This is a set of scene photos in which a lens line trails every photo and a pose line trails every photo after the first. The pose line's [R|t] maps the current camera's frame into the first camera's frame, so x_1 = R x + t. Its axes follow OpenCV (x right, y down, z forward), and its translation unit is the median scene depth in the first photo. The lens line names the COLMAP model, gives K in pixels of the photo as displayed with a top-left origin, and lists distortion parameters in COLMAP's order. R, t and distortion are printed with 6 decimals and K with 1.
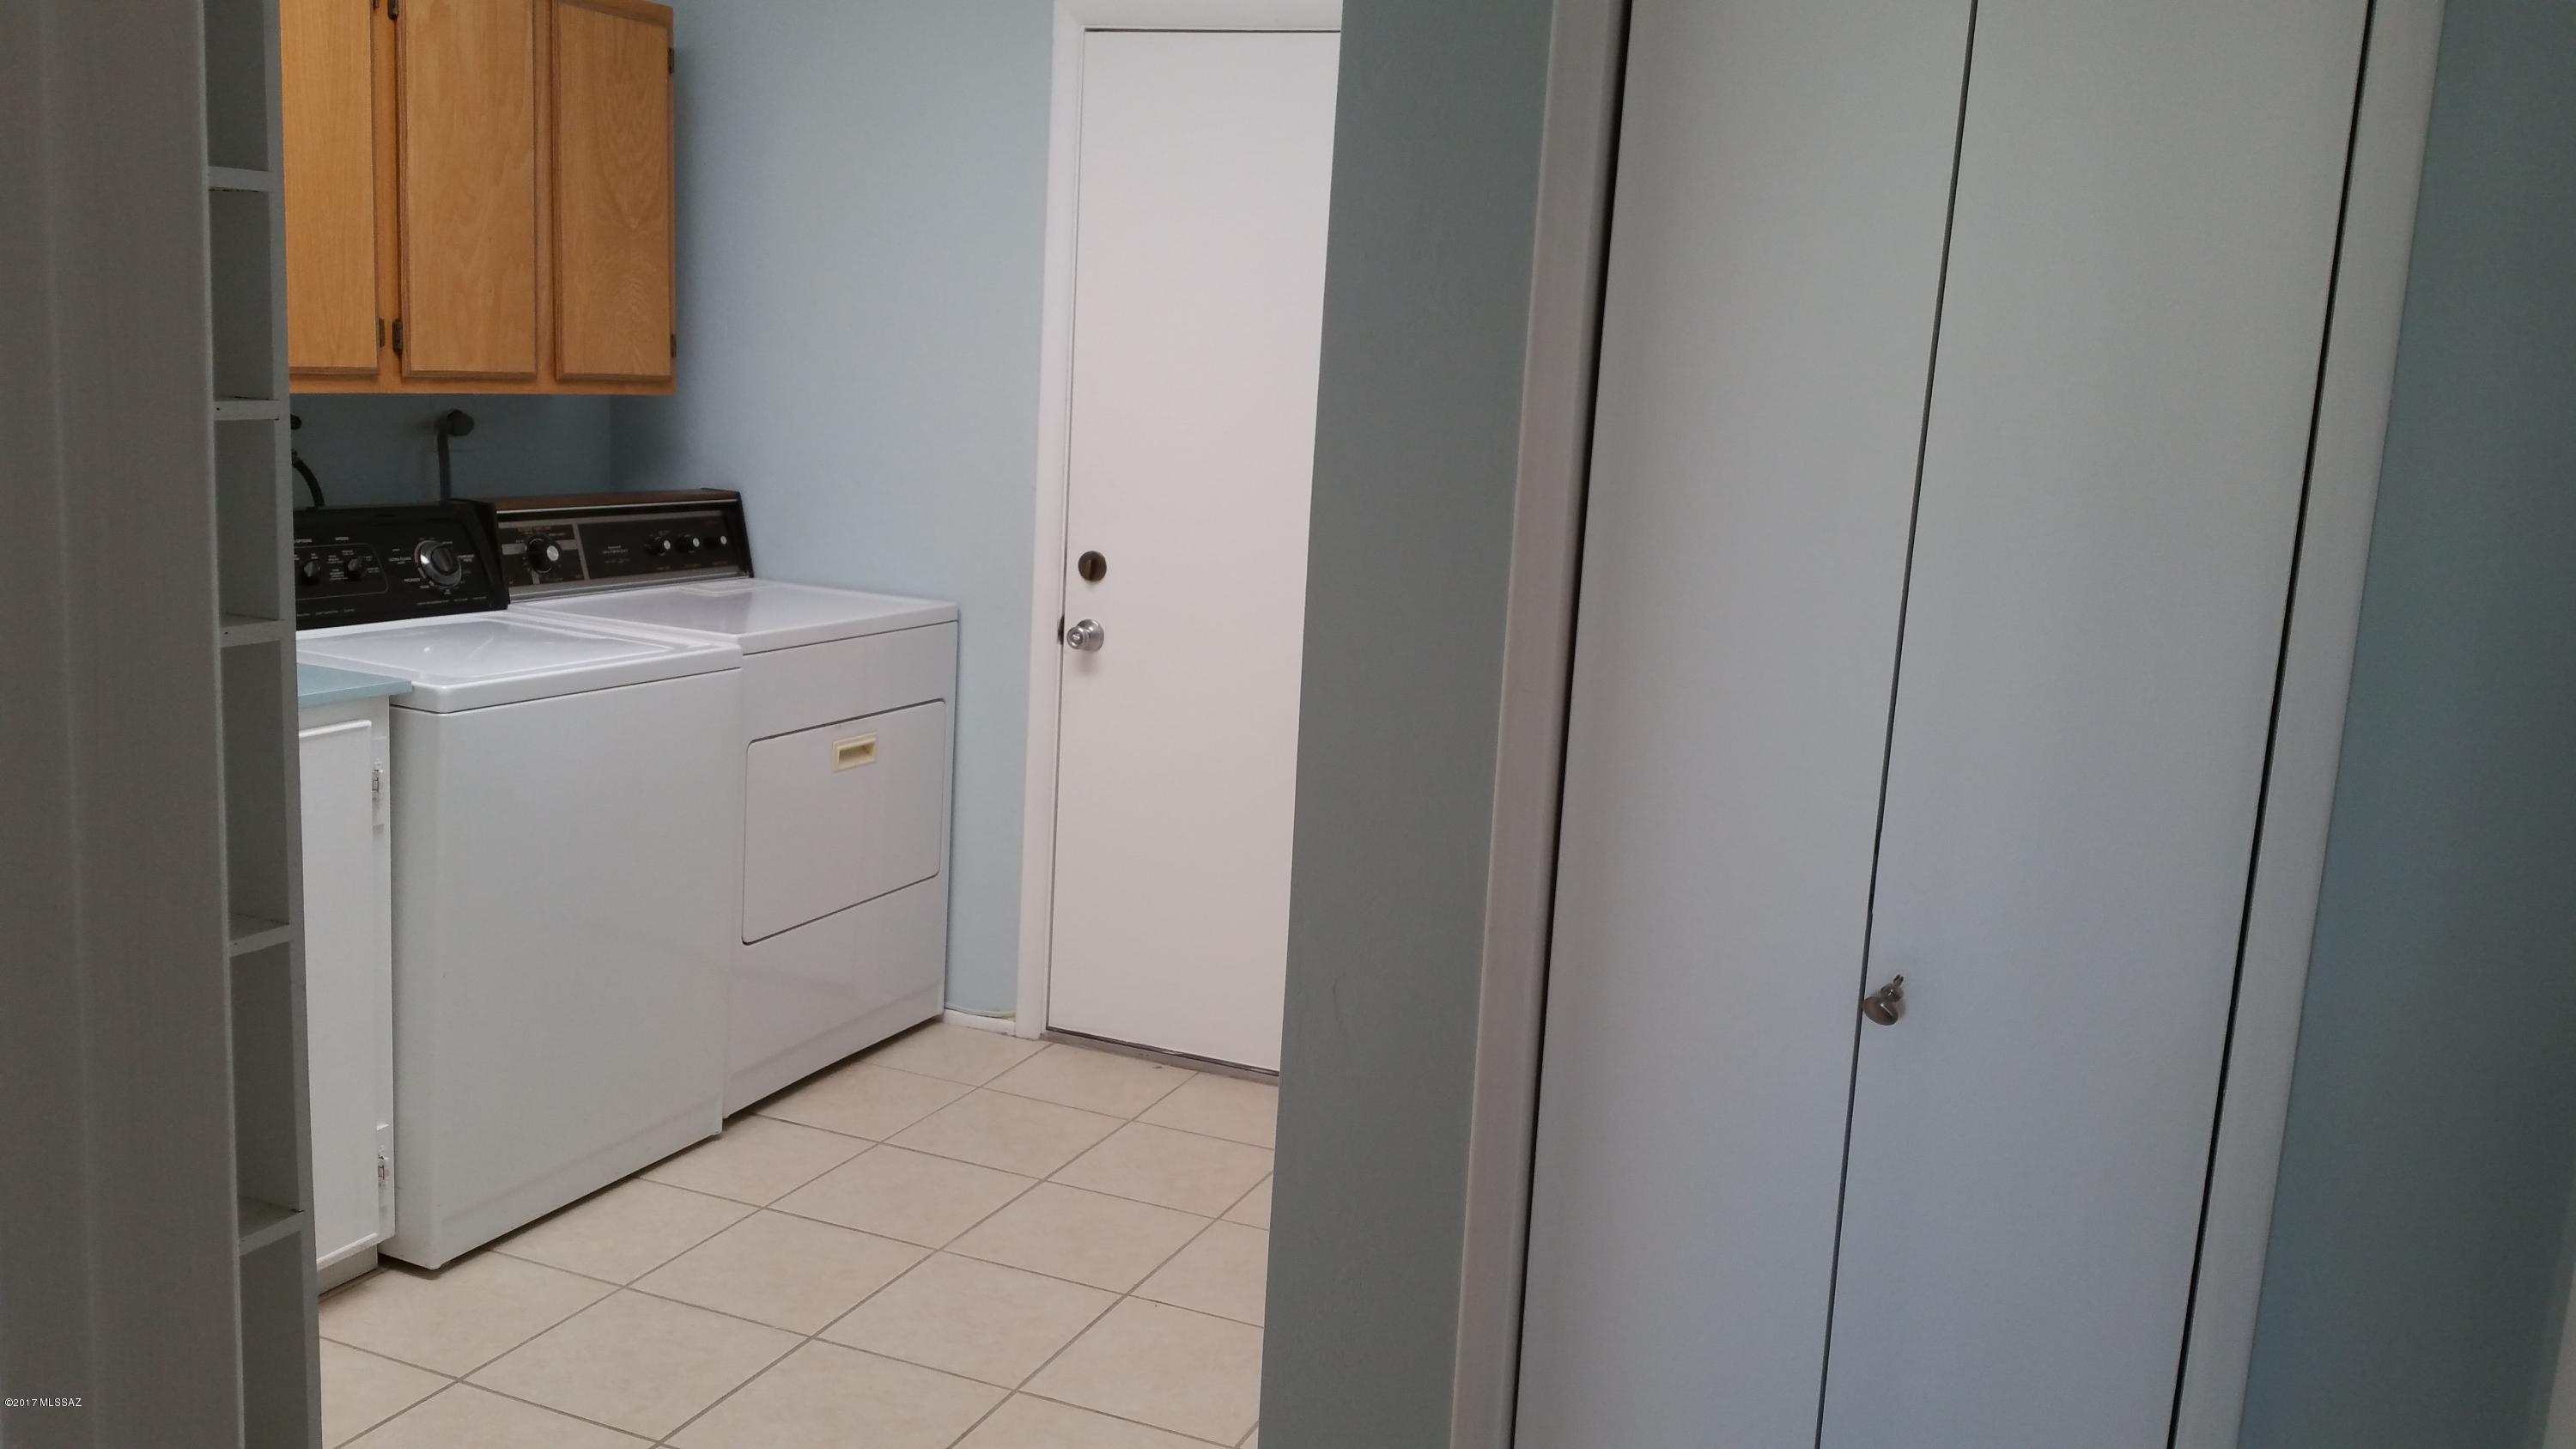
lens RADIAL K [[2108.5, 0, 1298.2], [0, 2108.5, 724.4], [0, 0, 1]] dist [0.174218, -0.320157]
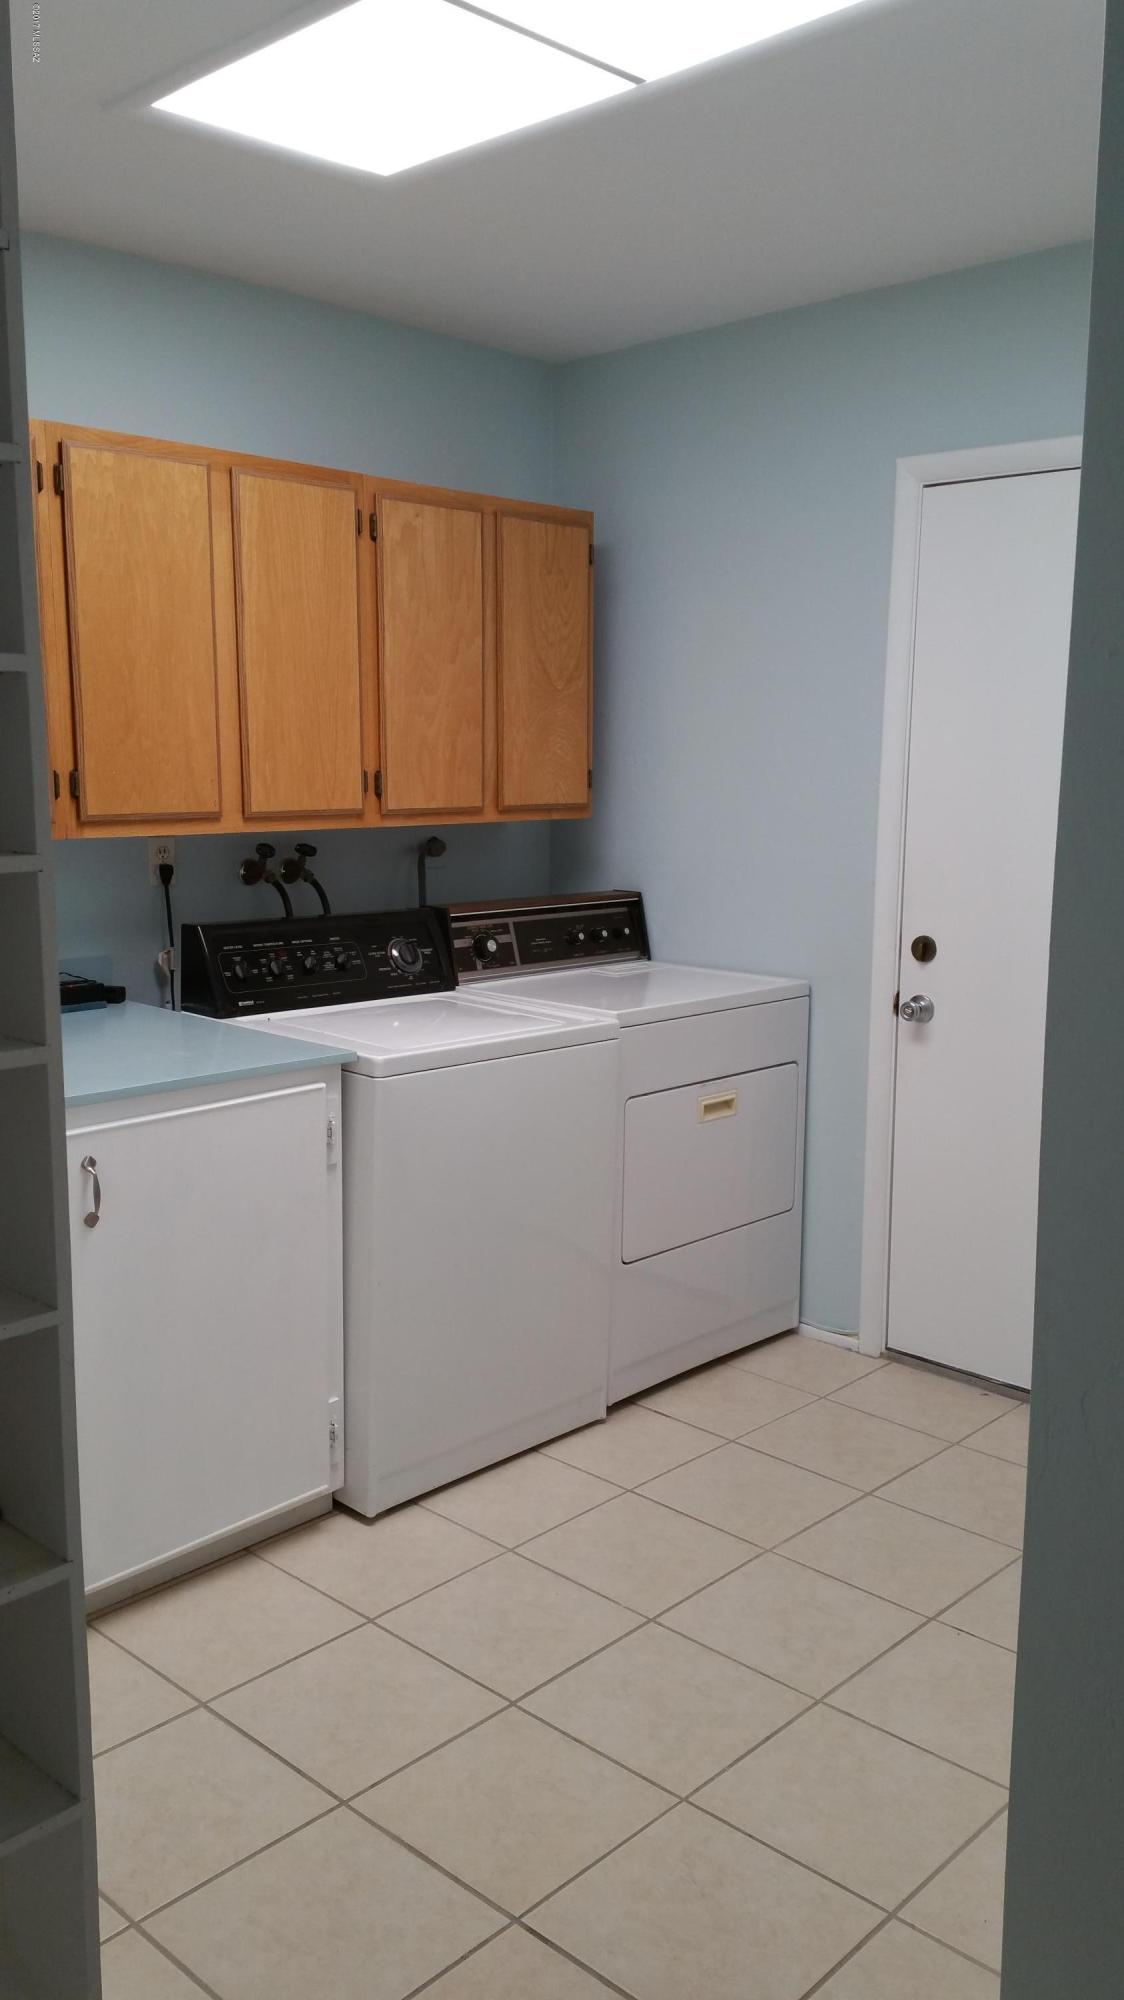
lens RADIAL K [[1610.7, 0, 547.3], [0, 1610.7, 1006.3], [0, 0, 1]] dist [0.161631, -0.343377]
pose [[0.931804, 0.004218, -0.362938, 0.033973], [-0.014394, 0.999575, -0.025337, -0.019541], [0.362677, 0.028833, 0.931469, 0.114309]]
